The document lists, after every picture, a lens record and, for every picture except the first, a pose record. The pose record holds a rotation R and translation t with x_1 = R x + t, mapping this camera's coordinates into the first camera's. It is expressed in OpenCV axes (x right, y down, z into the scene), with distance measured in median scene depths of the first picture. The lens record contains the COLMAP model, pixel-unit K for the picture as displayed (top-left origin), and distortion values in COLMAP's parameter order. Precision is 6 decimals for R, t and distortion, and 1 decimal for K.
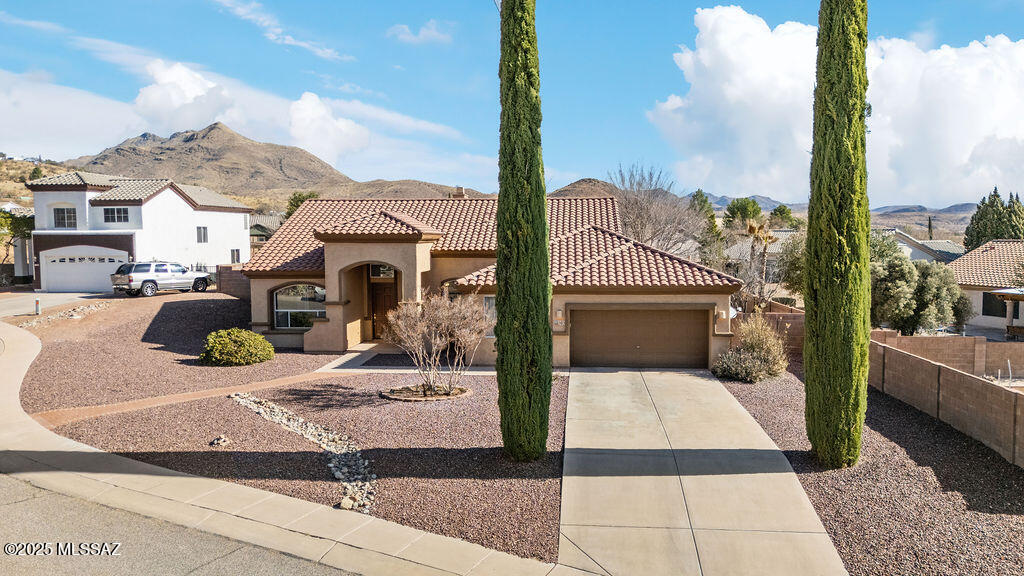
lens RADIAL K [[751.0, 0, 513.5], [0, 751.0, 269.4], [0, 0, 1]] dist [0.073354, -0.073154]
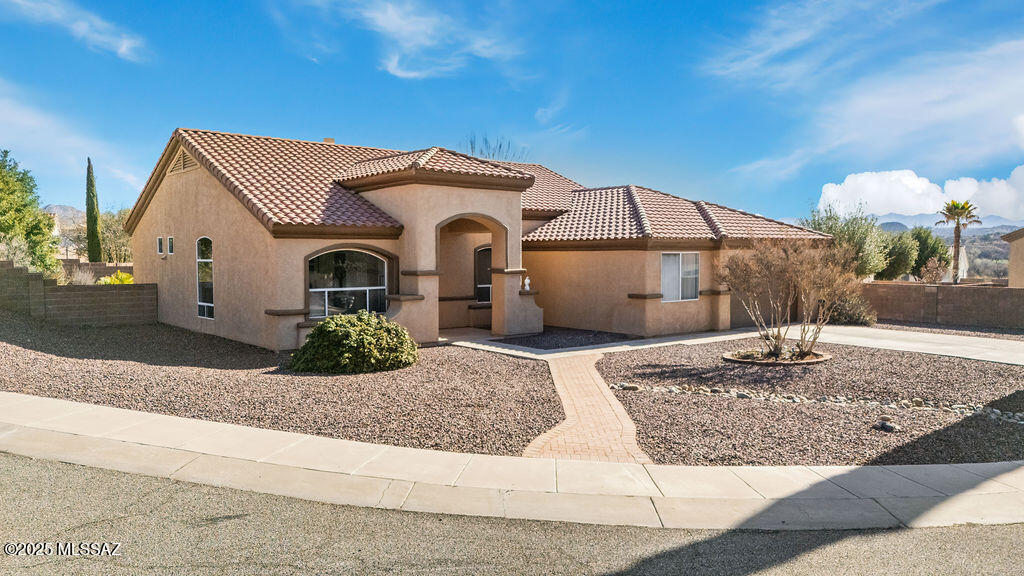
lens RADIAL K [[765.9, 0, 508.0], [0, 765.9, 284.5], [0, 0, 1]] dist [0.069369, -0.005027]
pose [[0.722347, -0.027524, 0.690983, -0.763145], [0.031073, 0.999490, 0.007329, 0.059786], [-0.690832, 0.016177, 0.722834, 0.506213]]
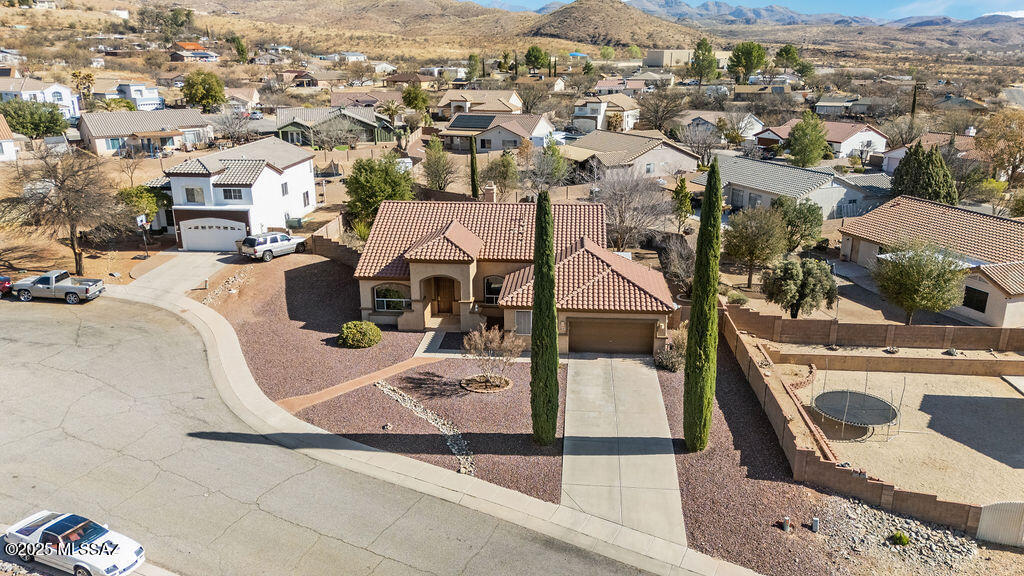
lens RADIAL K [[751.0, 0, 513.5], [0, 751.0, 269.4], [0, 0, 1]] dist [0.073354, -0.073154]
pose [[0.999994, 0.002161, -0.002798, -0.040702], [-0.001450, 0.972458, 0.233072, -0.428265], [0.003224, -0.233066, 0.972455, -0.546669]]
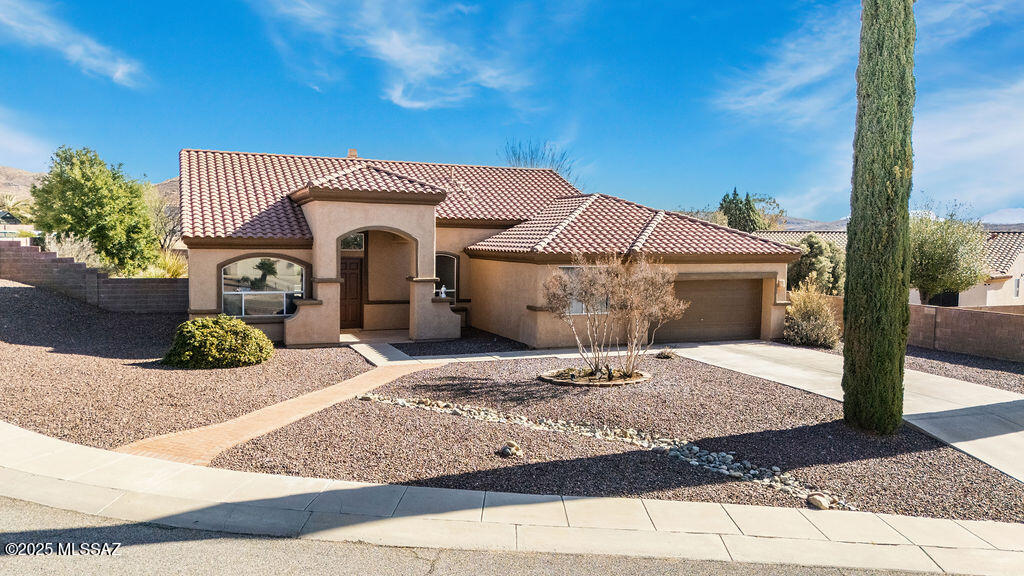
lens RADIAL K [[765.9, 0, 508.0], [0, 765.9, 284.5], [0, 0, 1]] dist [0.069369, -0.005027]
pose [[0.889444, -0.012136, 0.456883, -0.494221], [0.004120, 0.999820, 0.018537, 0.039756], [-0.457025, -0.014605, 0.889334, 0.252603]]
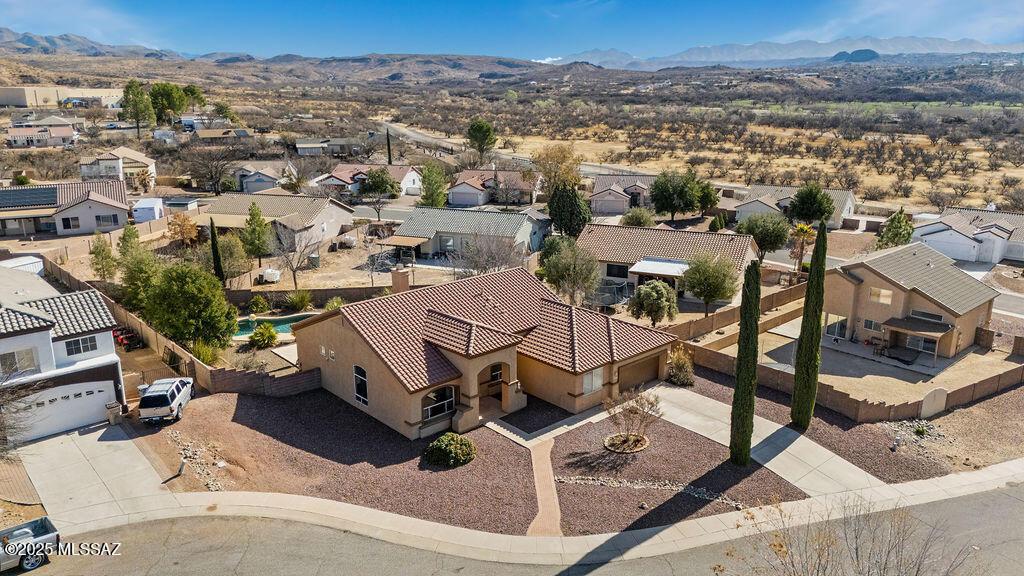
lens RADIAL K [[751.0, 0, 513.5], [0, 751.0, 269.4], [0, 0, 1]] dist [0.073354, -0.073154]
pose [[0.687600, -0.173735, 0.704998, -1.359597], [0.034490, 0.977671, 0.207291, -0.578898], [-0.725270, -0.118218, 0.678239, -0.042550]]
